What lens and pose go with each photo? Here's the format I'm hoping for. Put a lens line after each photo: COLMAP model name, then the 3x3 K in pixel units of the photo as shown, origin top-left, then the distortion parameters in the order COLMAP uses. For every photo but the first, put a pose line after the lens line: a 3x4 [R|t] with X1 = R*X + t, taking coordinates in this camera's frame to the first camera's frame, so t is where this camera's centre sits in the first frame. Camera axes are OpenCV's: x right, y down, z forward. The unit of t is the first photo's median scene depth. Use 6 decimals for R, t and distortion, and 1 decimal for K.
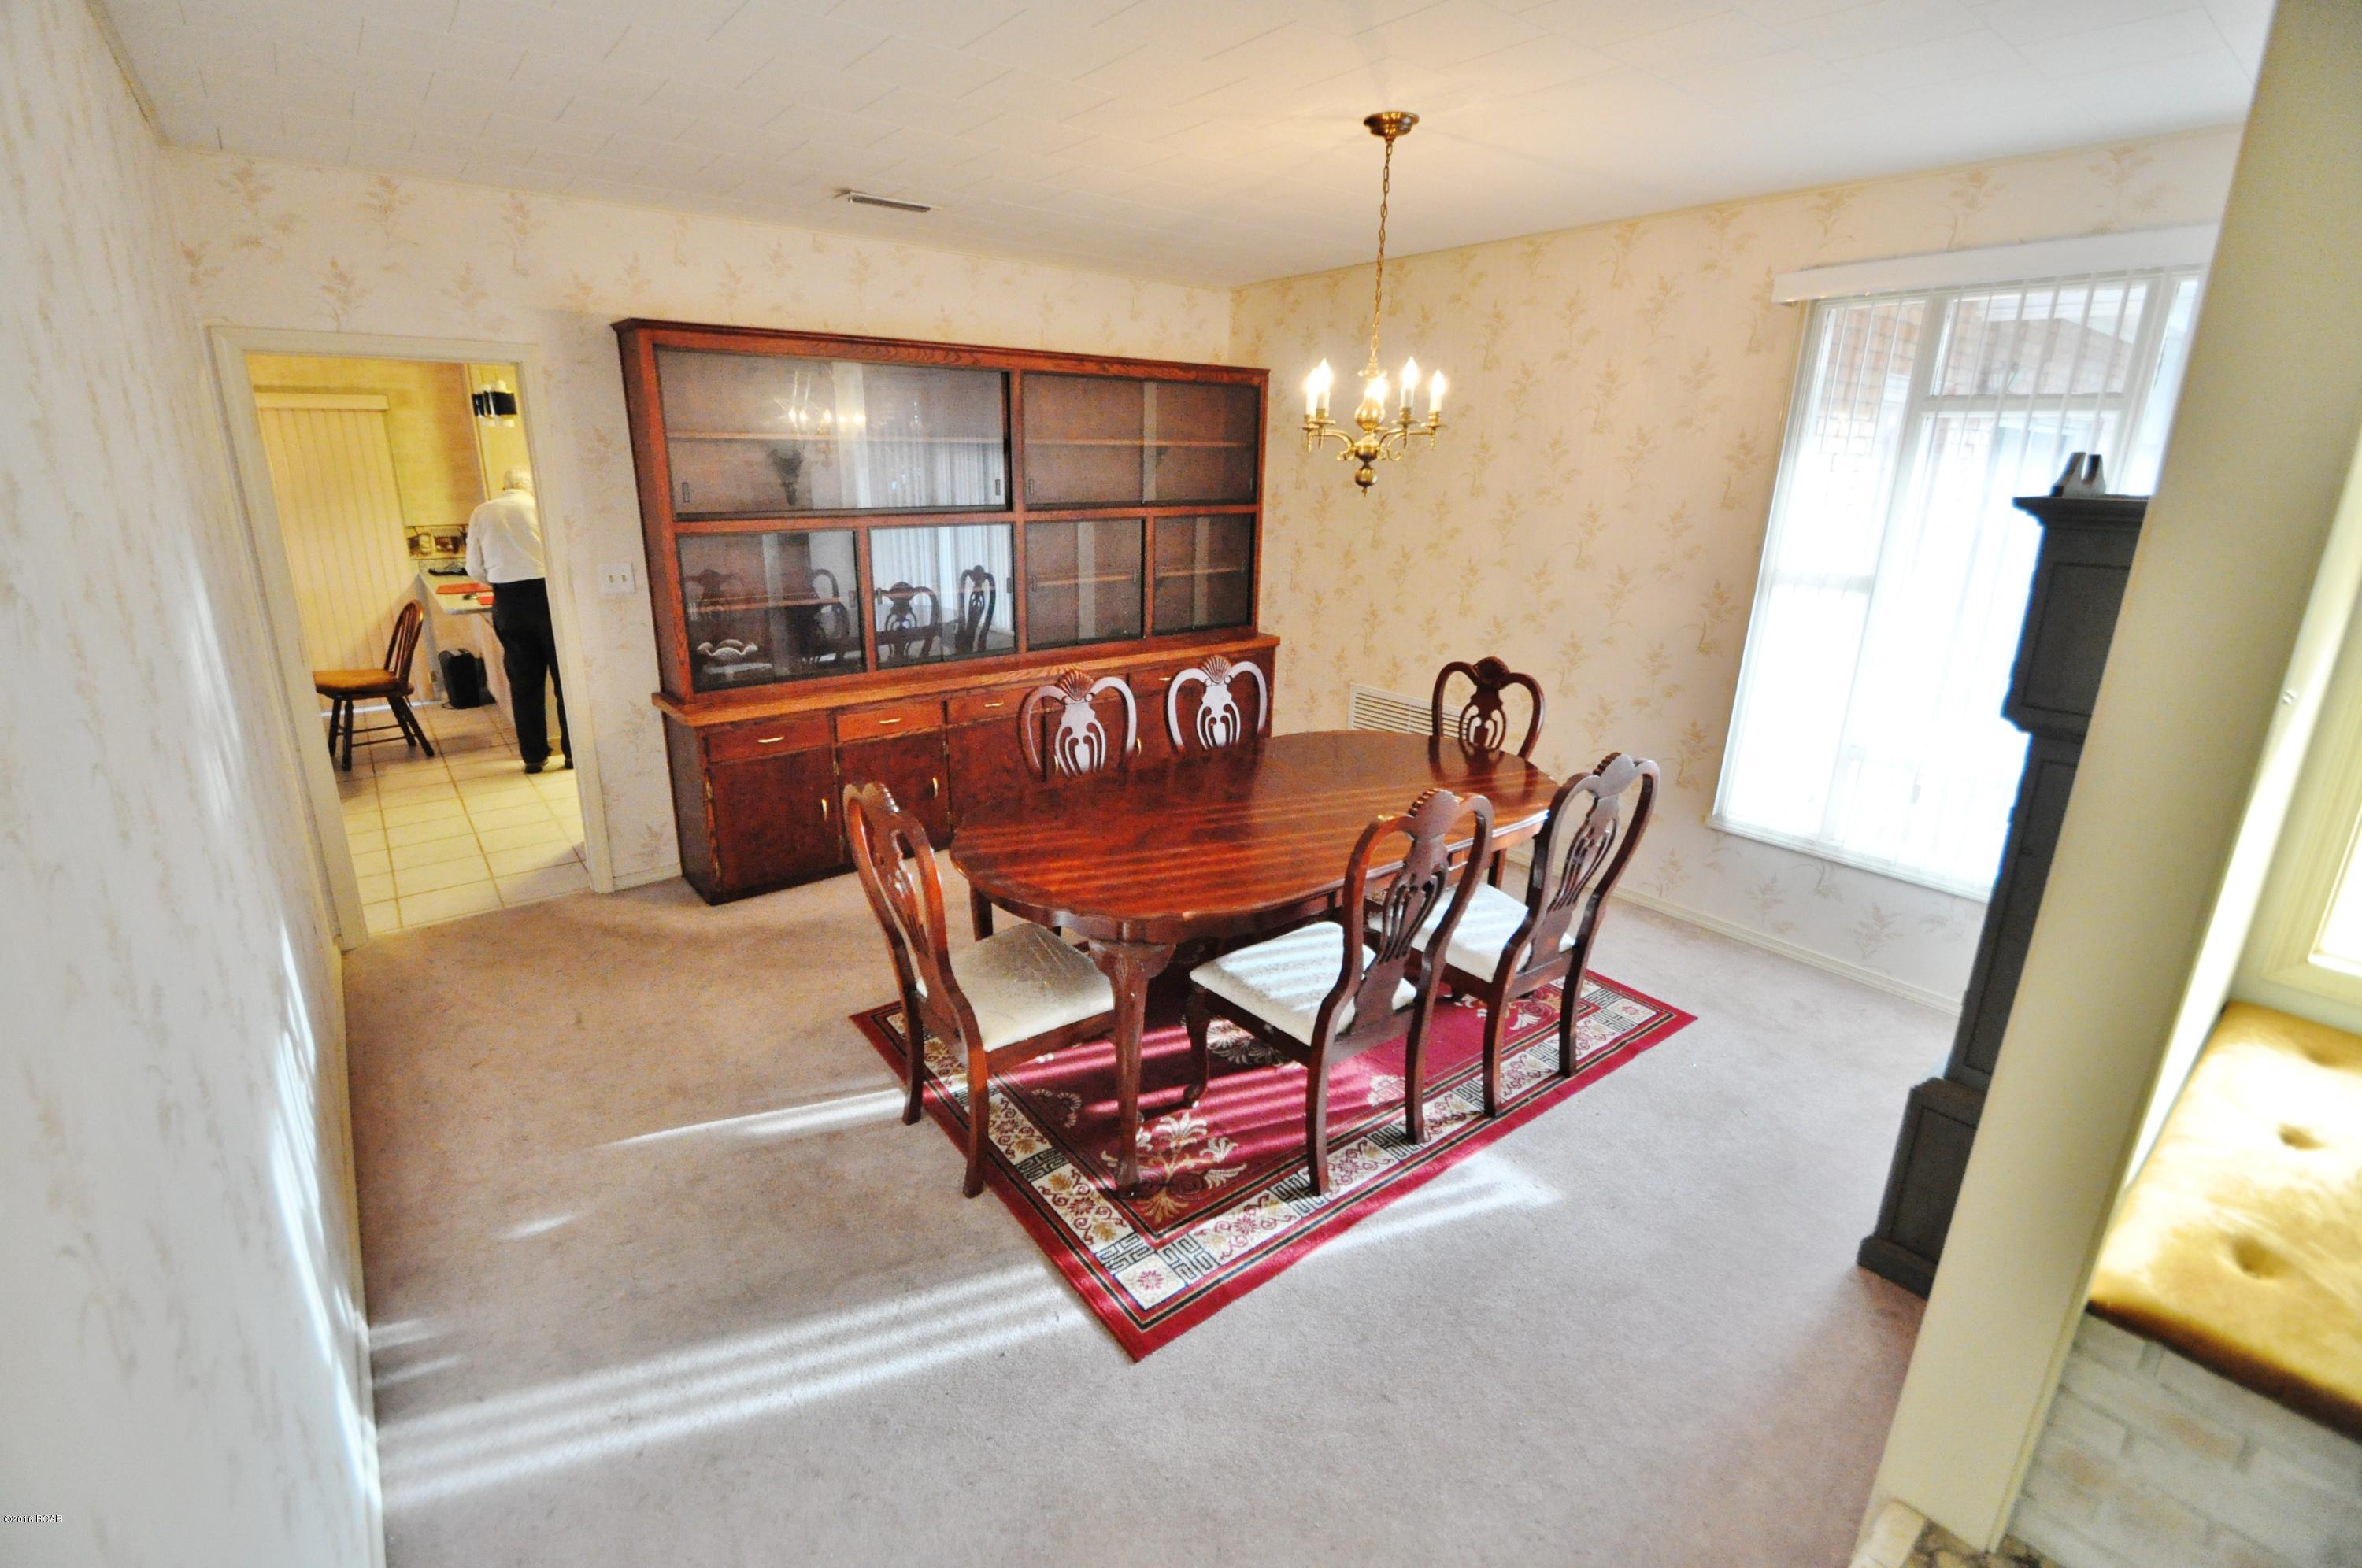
lens RADIAL K [[1030.3, 0, 1175.5], [0, 1030.3, 752.9], [0, 0, 1]] dist [0.024664, -0.022493]
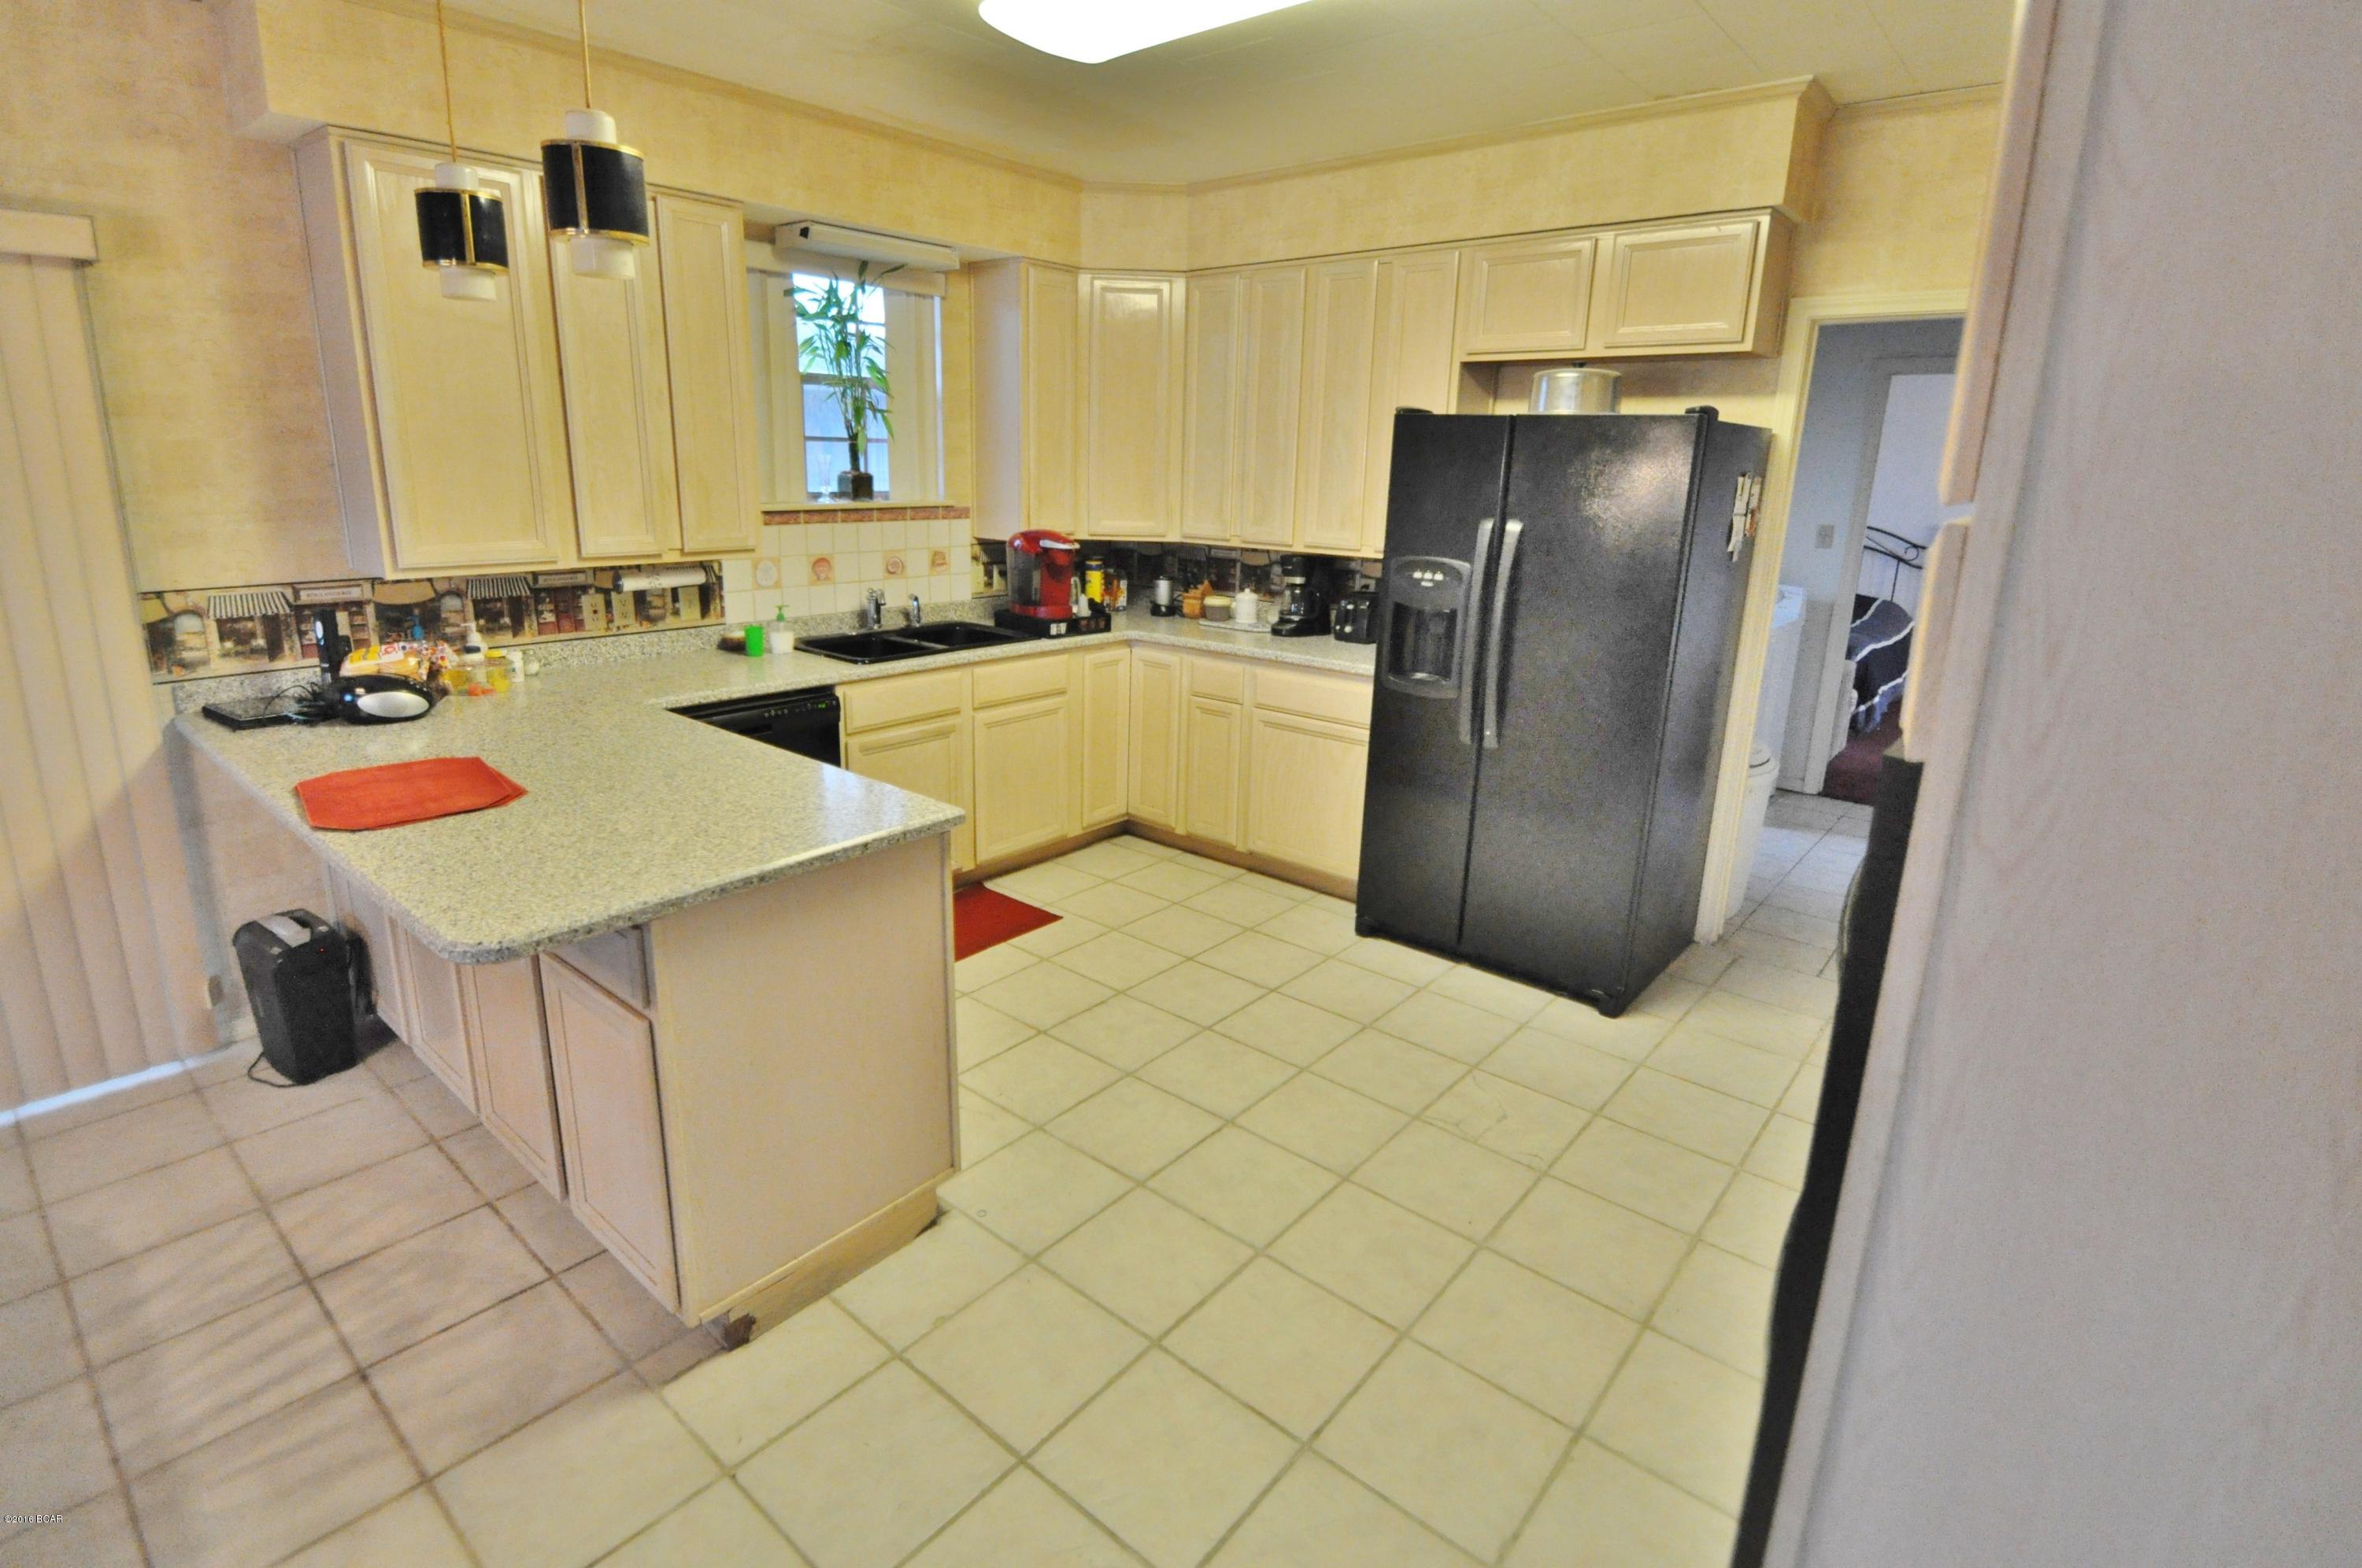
lens RADIAL K [[1139.3, 0, 1120.5], [0, 1139.3, 733.5], [0, 0, 1]] dist [-0.001818, -0.000685]
pose [[0.988513, -0.035847, 0.146825, -0.462995], [0.040838, 0.998681, -0.031120, -0.143350], [-0.145516, 0.036758, 0.988673, 0.559799]]
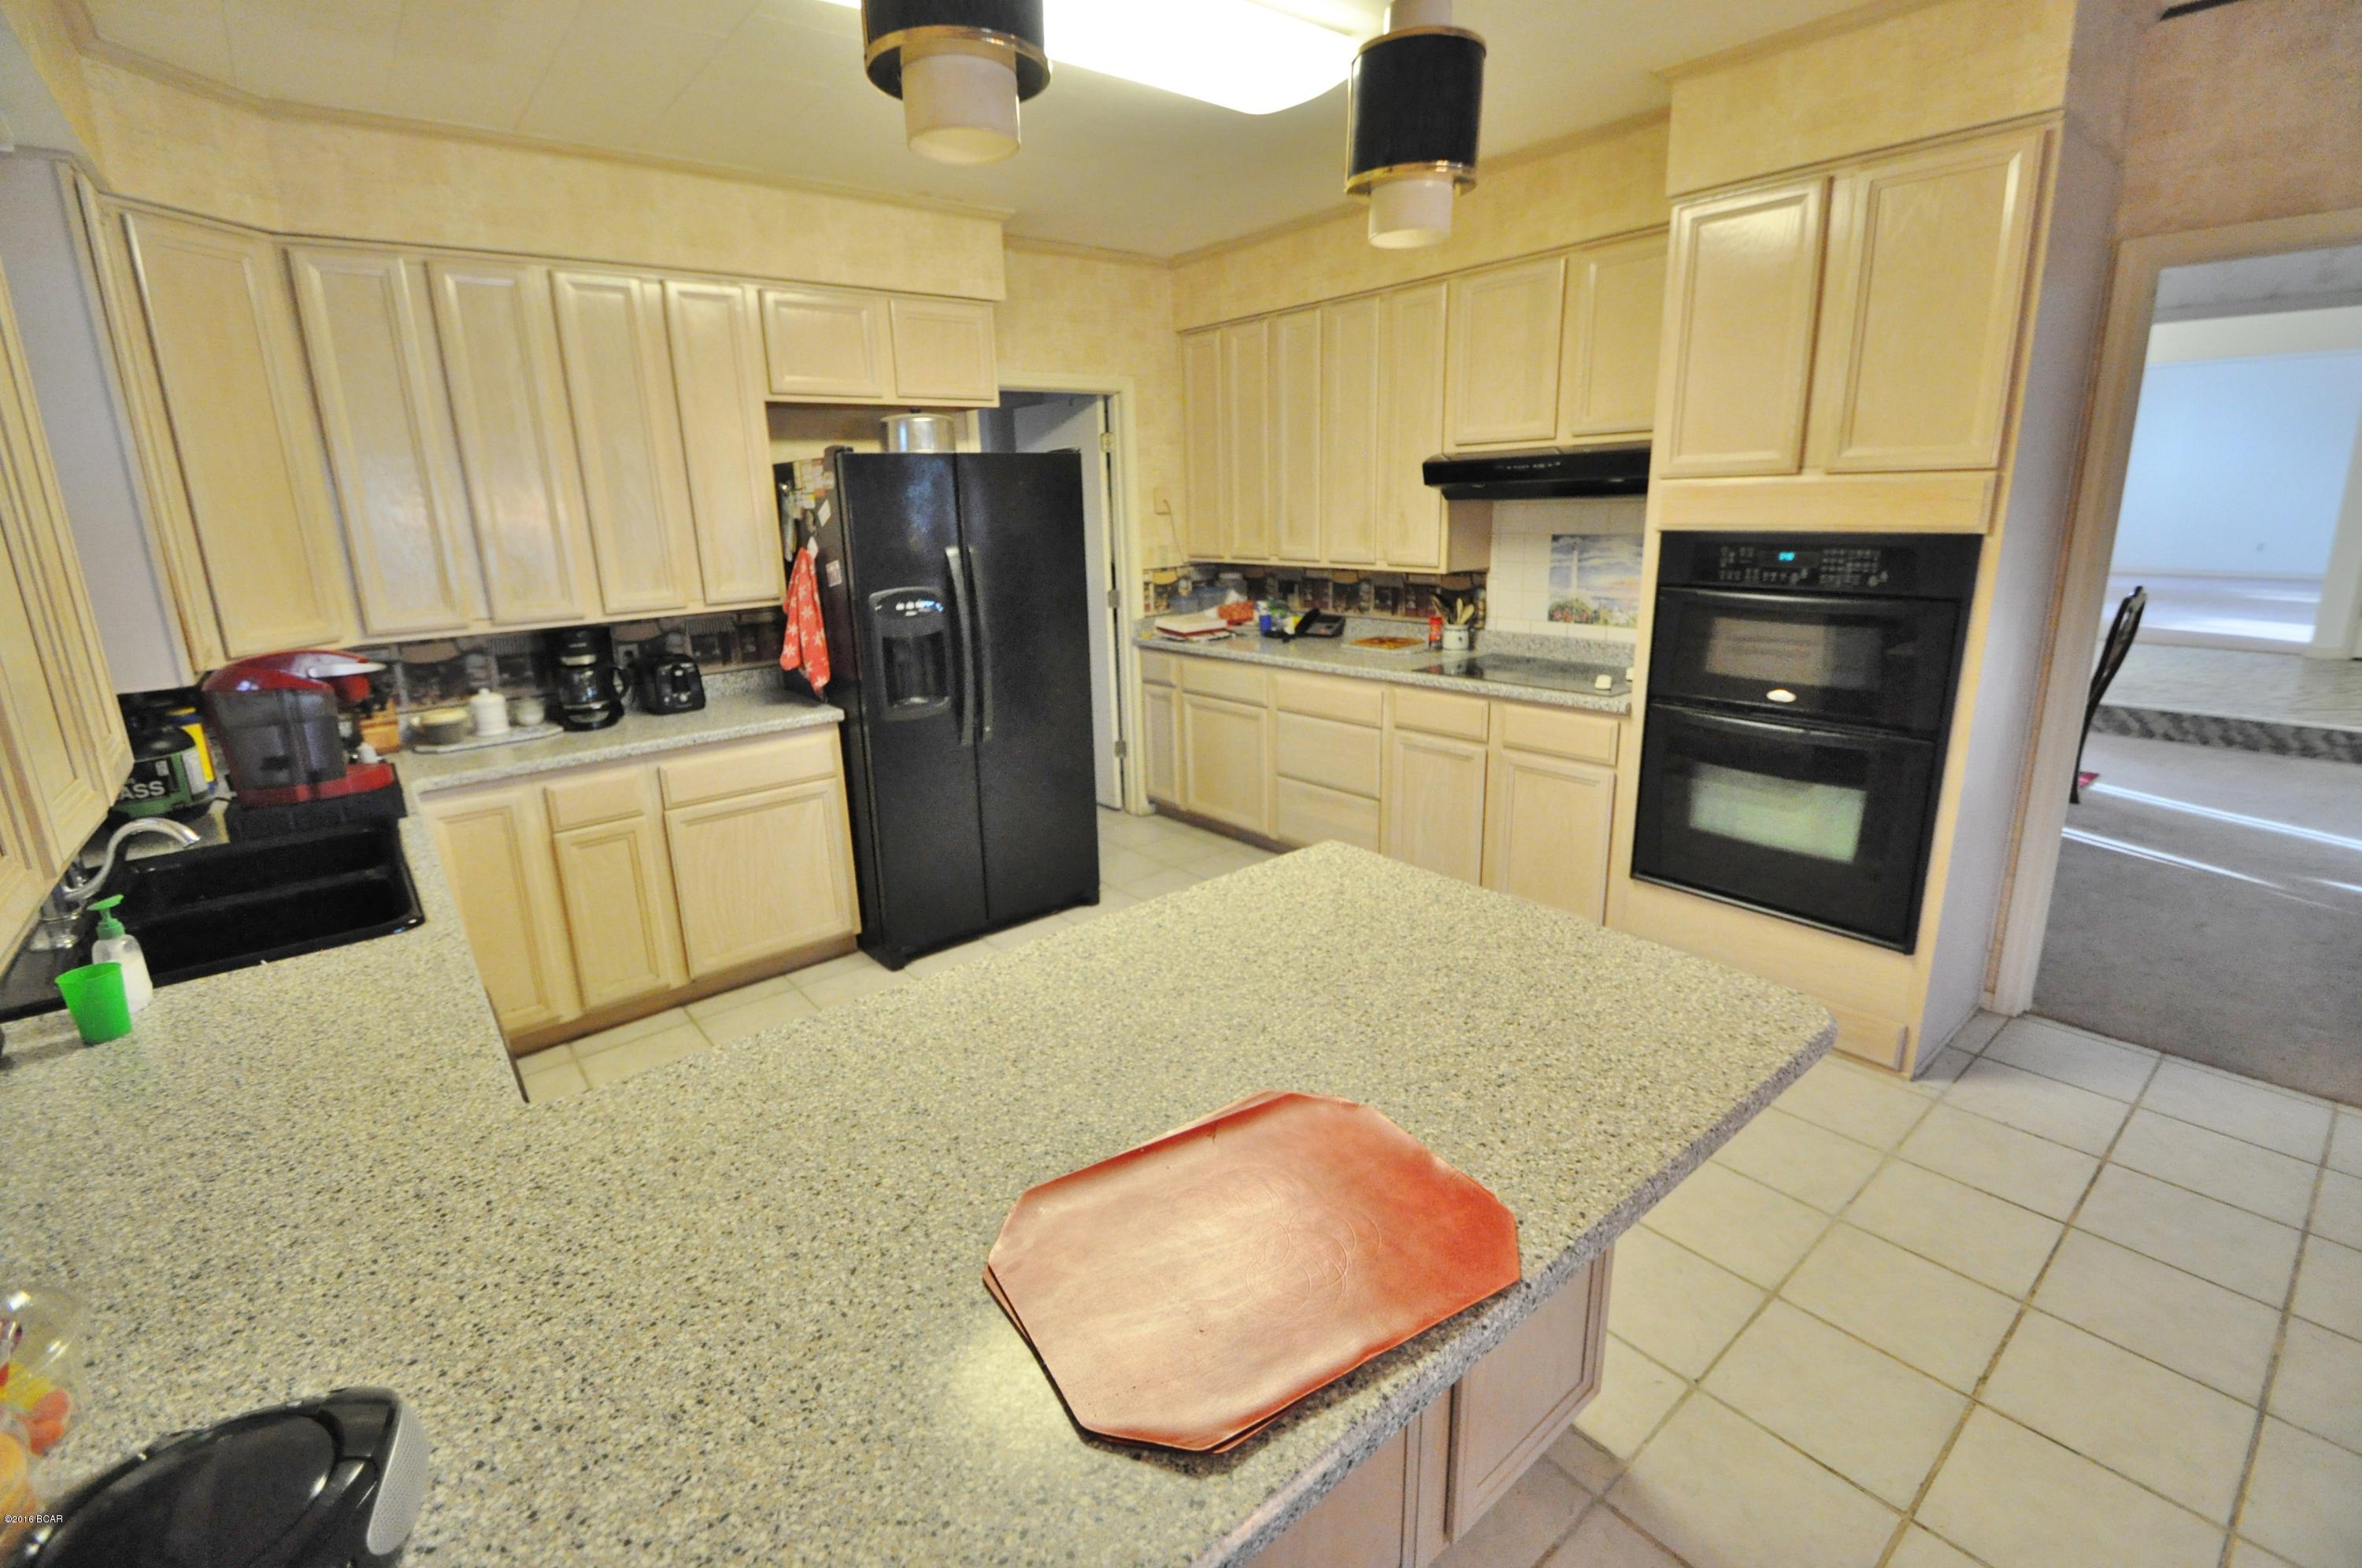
lens RADIAL K [[1030.3, 0, 1175.5], [0, 1030.3, 752.9], [0, 0, 1]] dist [0.024664, -0.022493]
pose [[0.008276, -0.266278, 0.963861, -0.760236], [0.308660, 0.917506, 0.250822, -0.251768], [-0.951136, 0.295430, 0.089782, 0.924135]]
